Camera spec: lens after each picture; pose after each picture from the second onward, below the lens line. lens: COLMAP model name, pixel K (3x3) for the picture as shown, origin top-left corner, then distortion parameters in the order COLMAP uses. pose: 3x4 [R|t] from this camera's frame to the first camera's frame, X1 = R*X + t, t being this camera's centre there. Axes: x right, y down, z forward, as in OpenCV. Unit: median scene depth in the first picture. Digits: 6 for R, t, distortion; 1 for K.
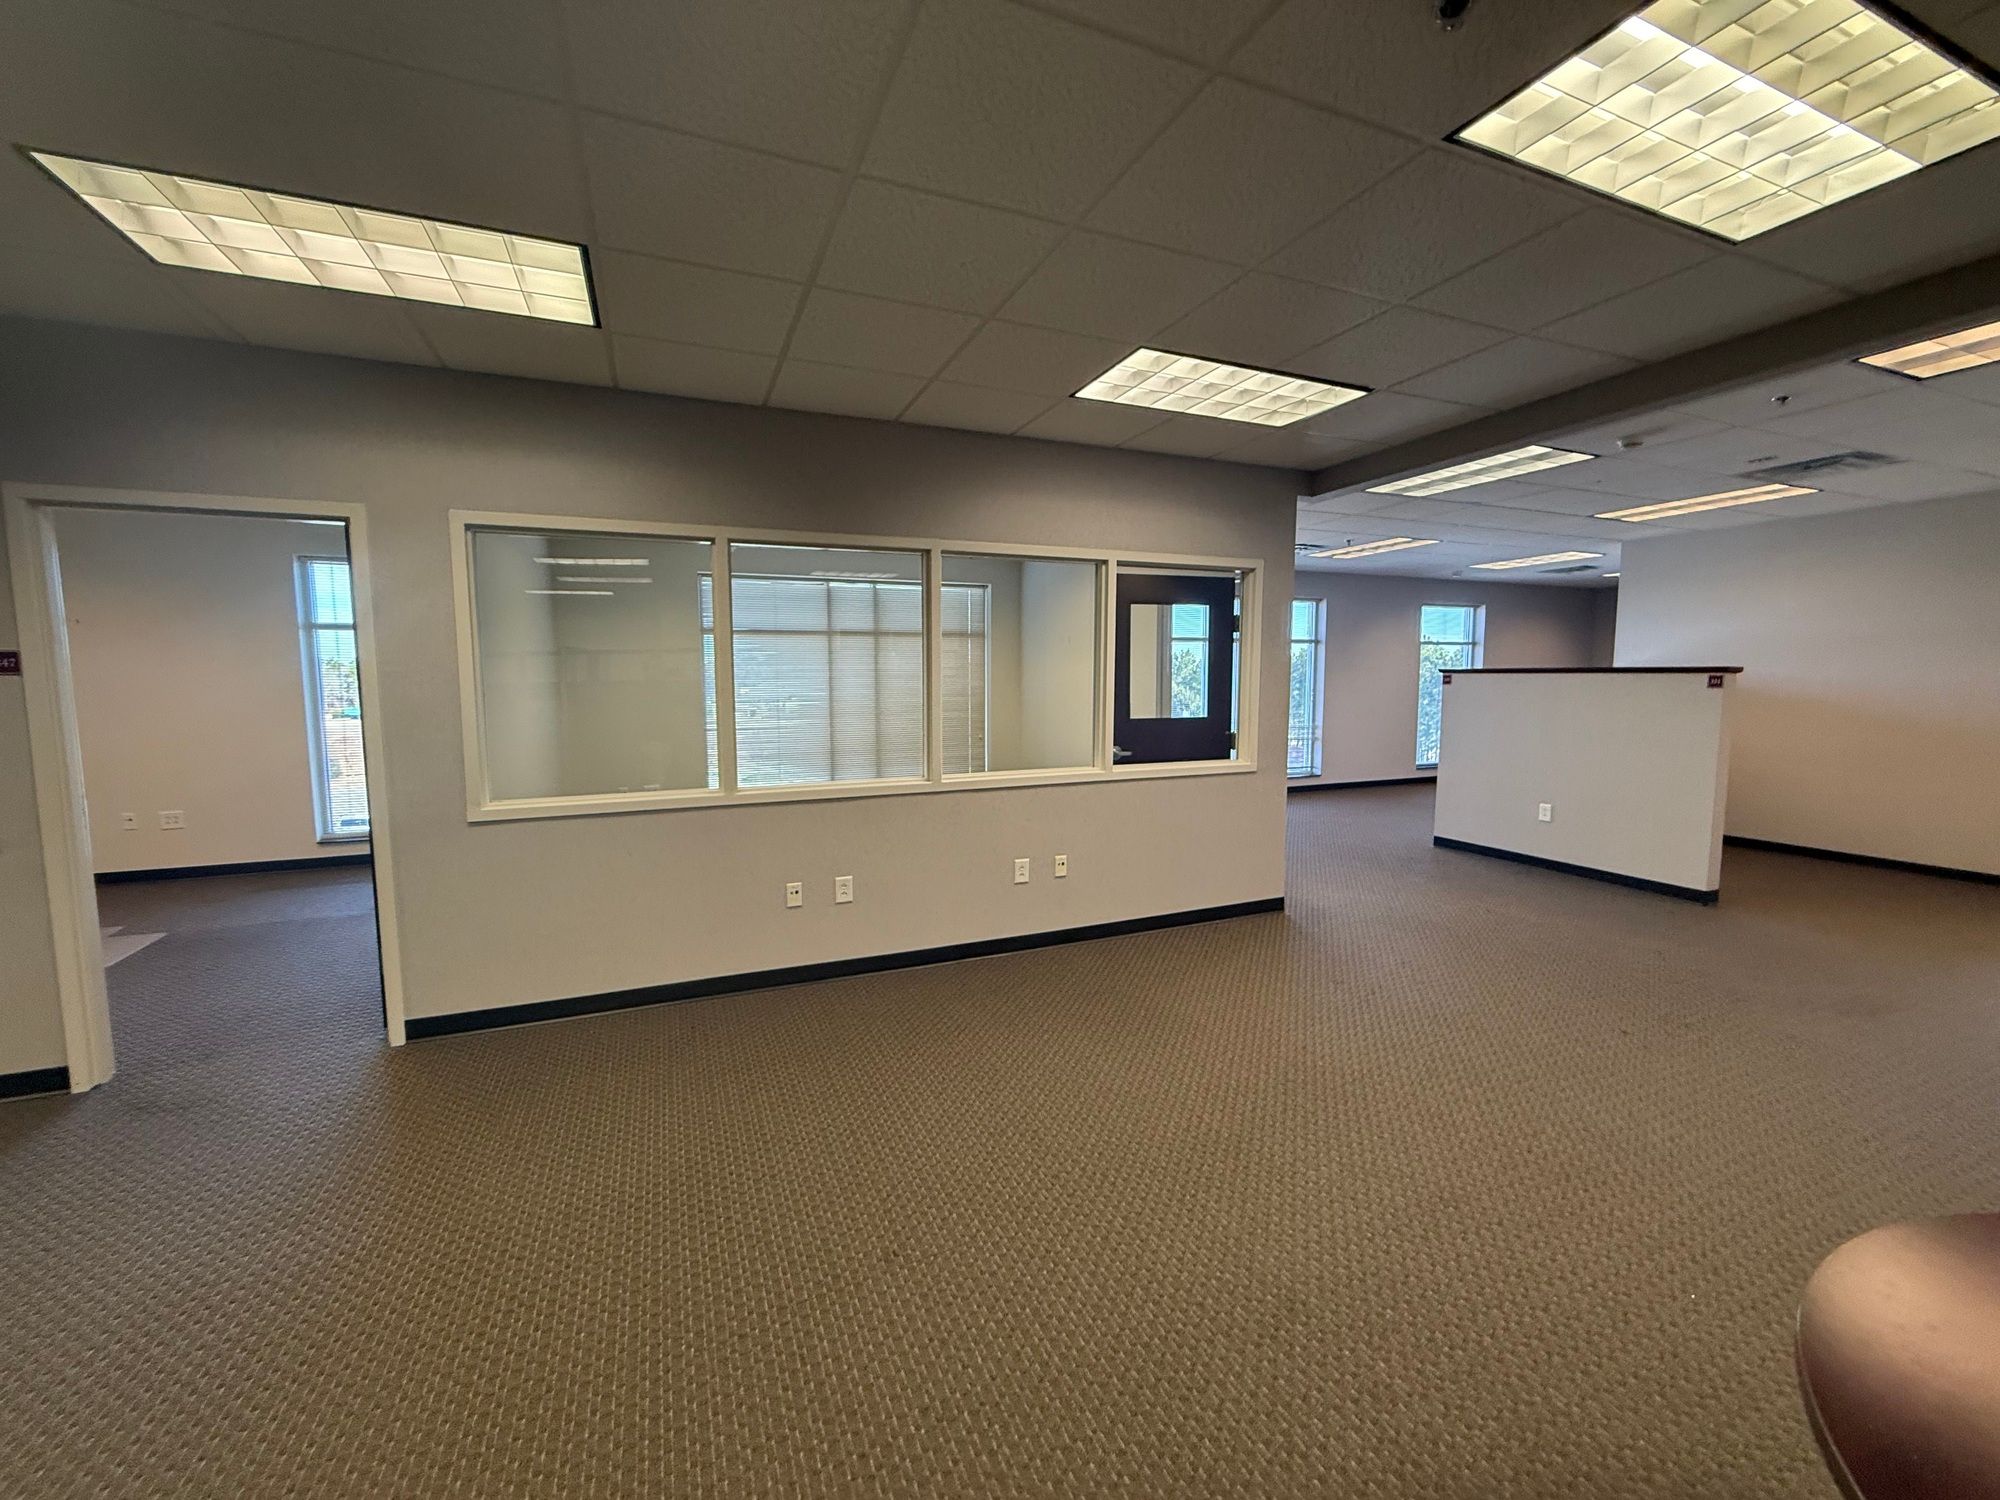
lens RADIAL K [[792.6, 0, 1000.0], [0, 792.6, 750.0], [0, 0, 1]] dist [0.000328, 0.000001]
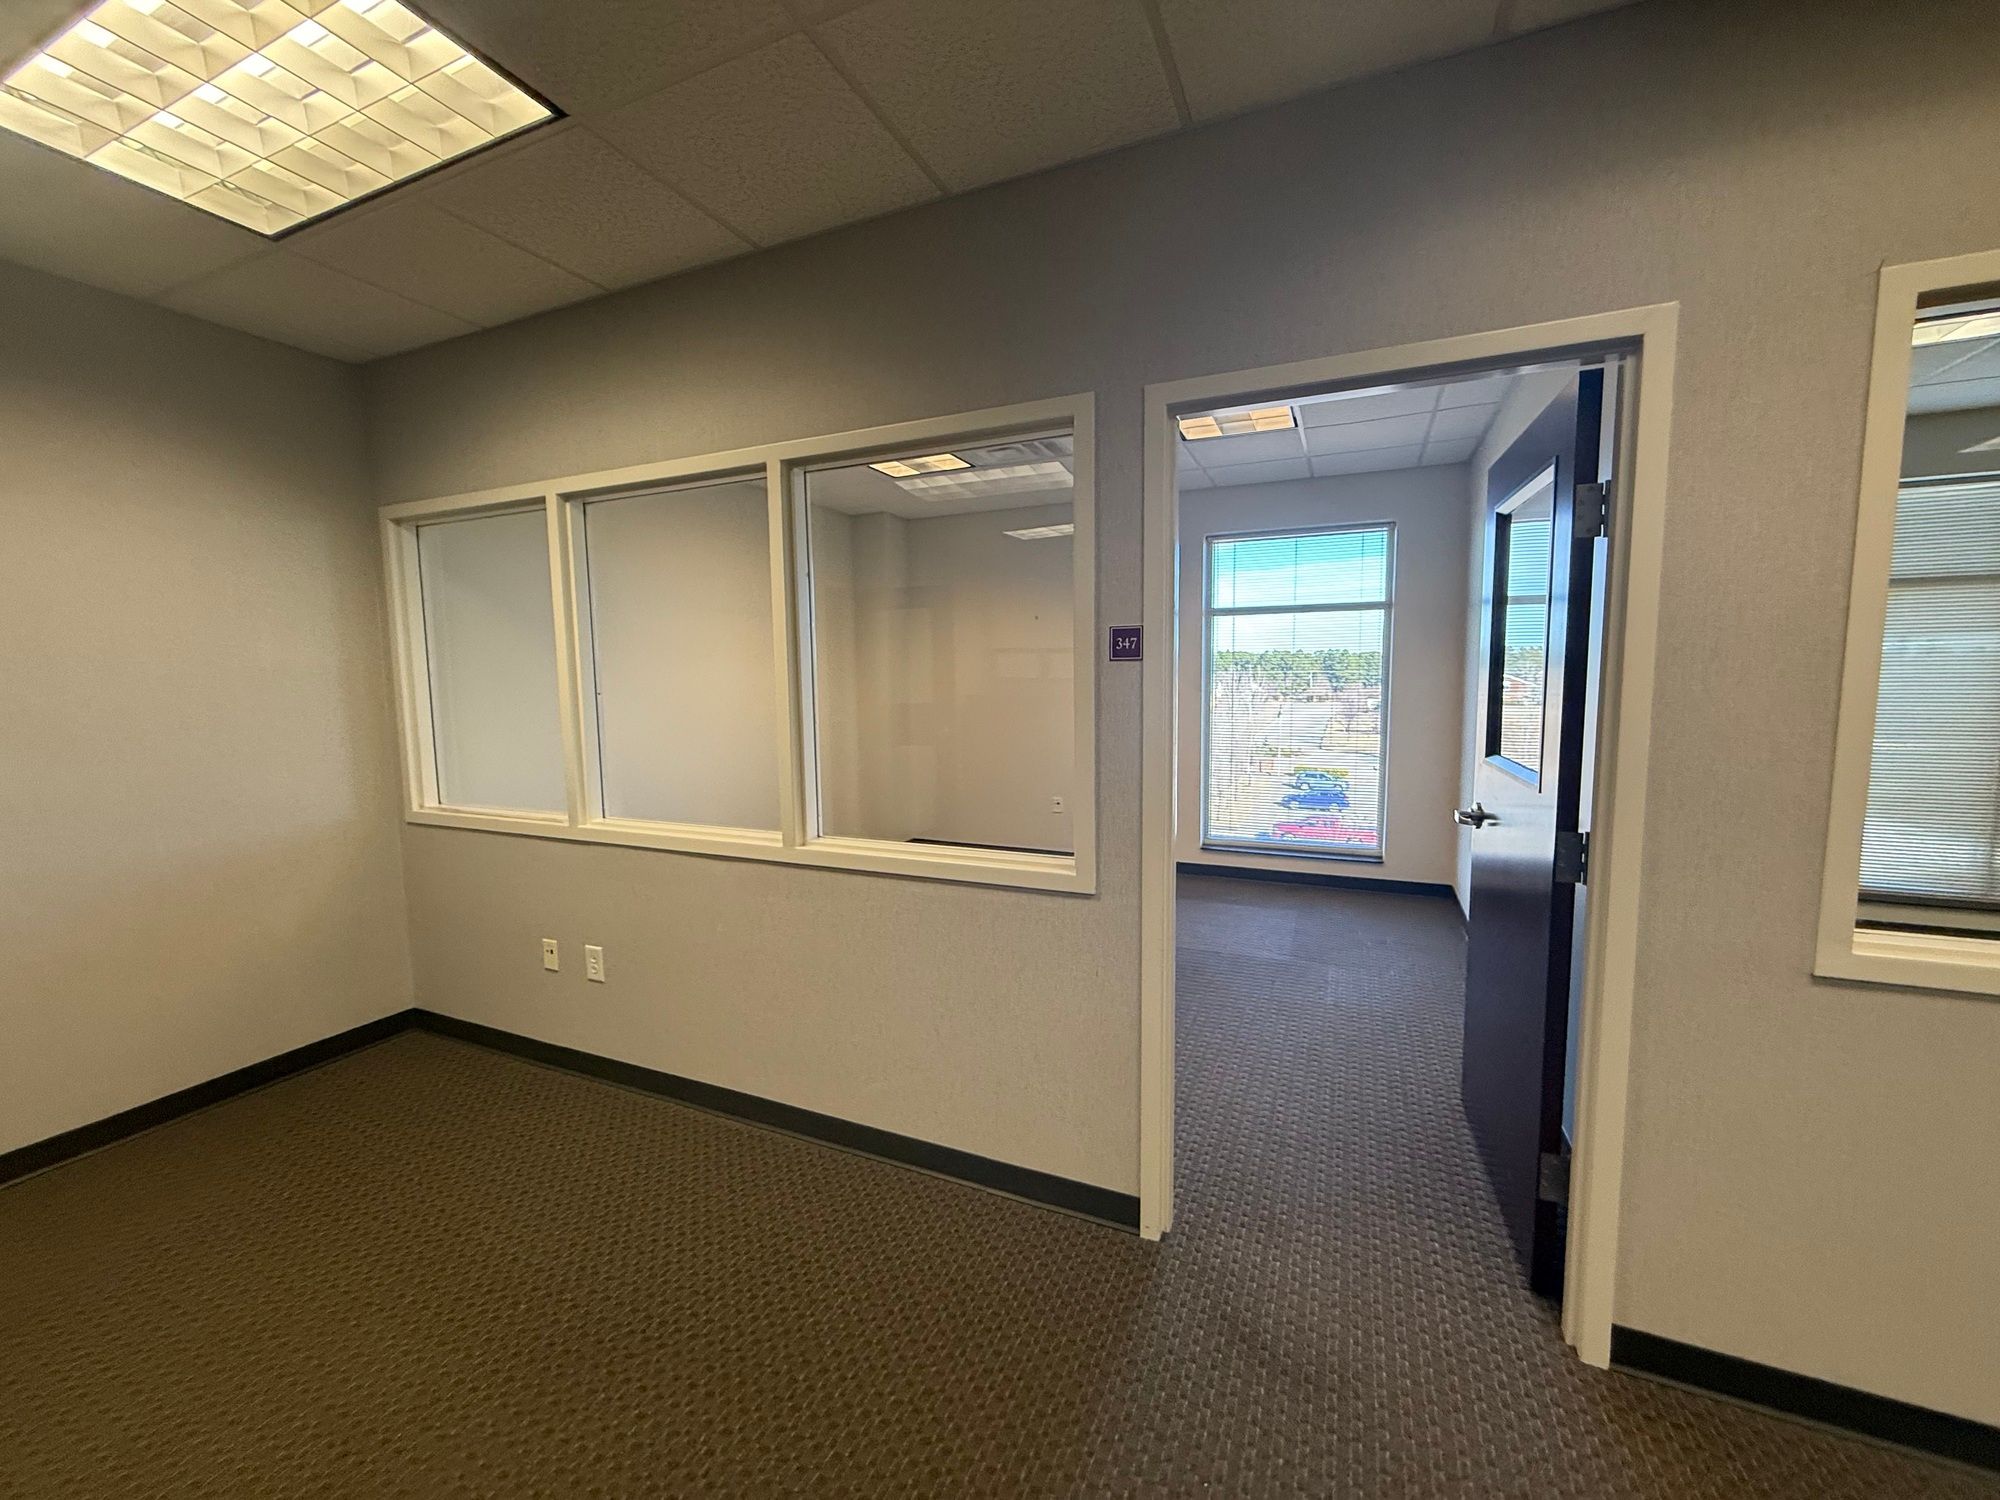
lens RADIAL K [[794.8, 0, 988.0], [0, 794.8, 743.5], [0, 0, 1]] dist [-0.000792, 0.000294]
pose [[0.686271, 0.058485, -0.724991, -0.371621], [-0.058472, 0.997972, 0.025157, -0.013407], [0.724992, 0.025127, 0.688299, 0.187469]]
